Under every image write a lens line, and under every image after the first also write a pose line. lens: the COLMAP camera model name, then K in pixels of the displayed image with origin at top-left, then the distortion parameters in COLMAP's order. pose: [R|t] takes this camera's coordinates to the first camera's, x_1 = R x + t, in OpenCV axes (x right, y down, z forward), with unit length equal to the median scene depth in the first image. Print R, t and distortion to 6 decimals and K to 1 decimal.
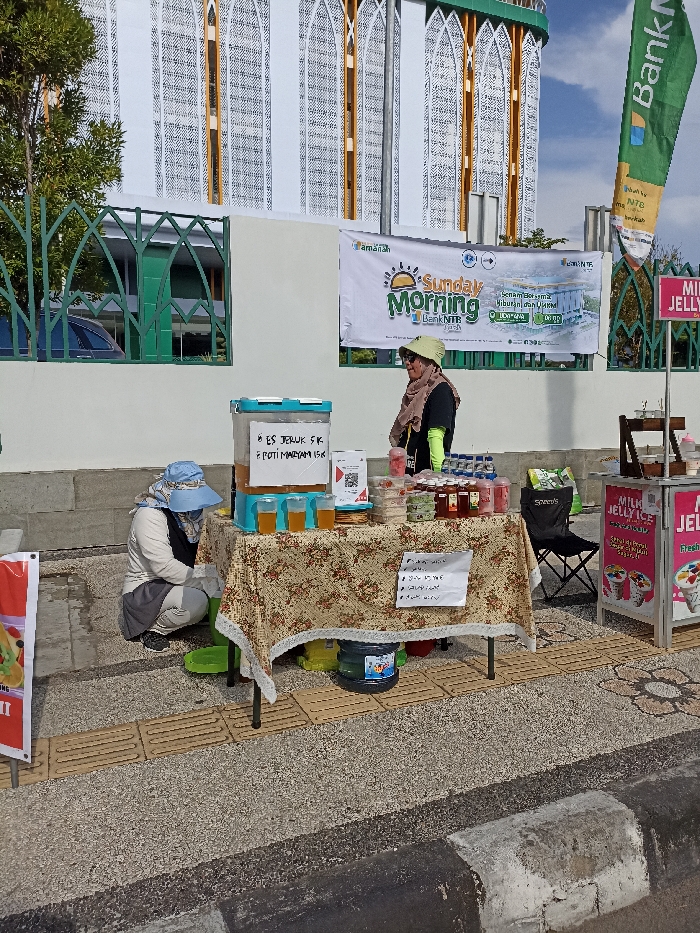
lens RADIAL K [[686.5, 0, 350.4], [0, 686.5, 462.2], [0, 0, 1]] dist [0.034995, -0.025415]
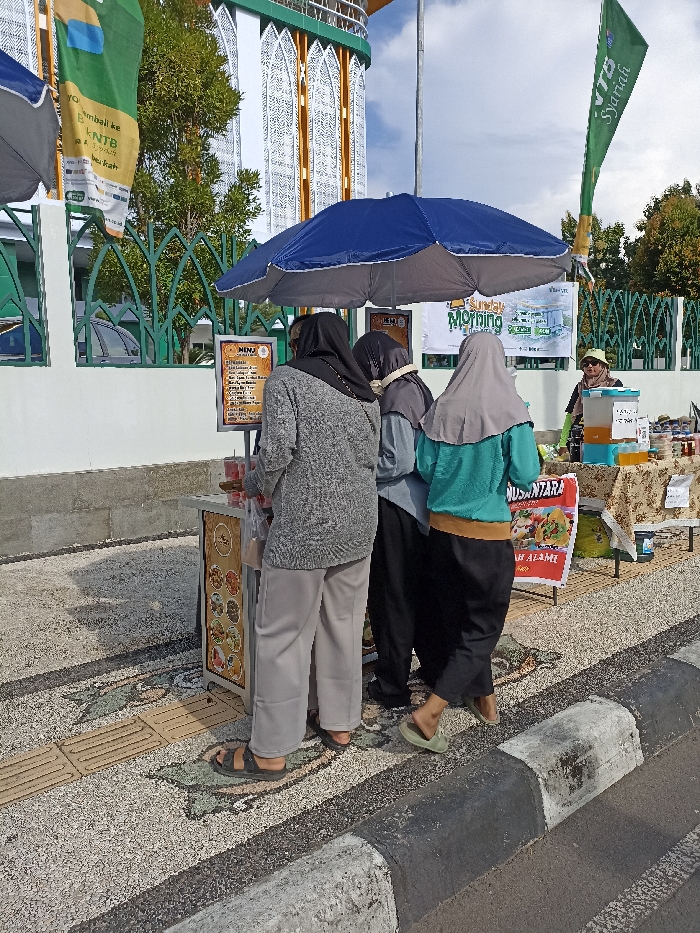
lens RADIAL K [[686.5, 0, 344.0], [0, 686.5, 460.5], [0, 0, 1]] dist [0.034995, -0.025415]
pose [[0.963539, -0.046358, 0.263520, -0.138308], [0.046832, 0.998893, 0.004486, 0.005378], [-0.263436, 0.008019, 0.964643, -0.056322]]
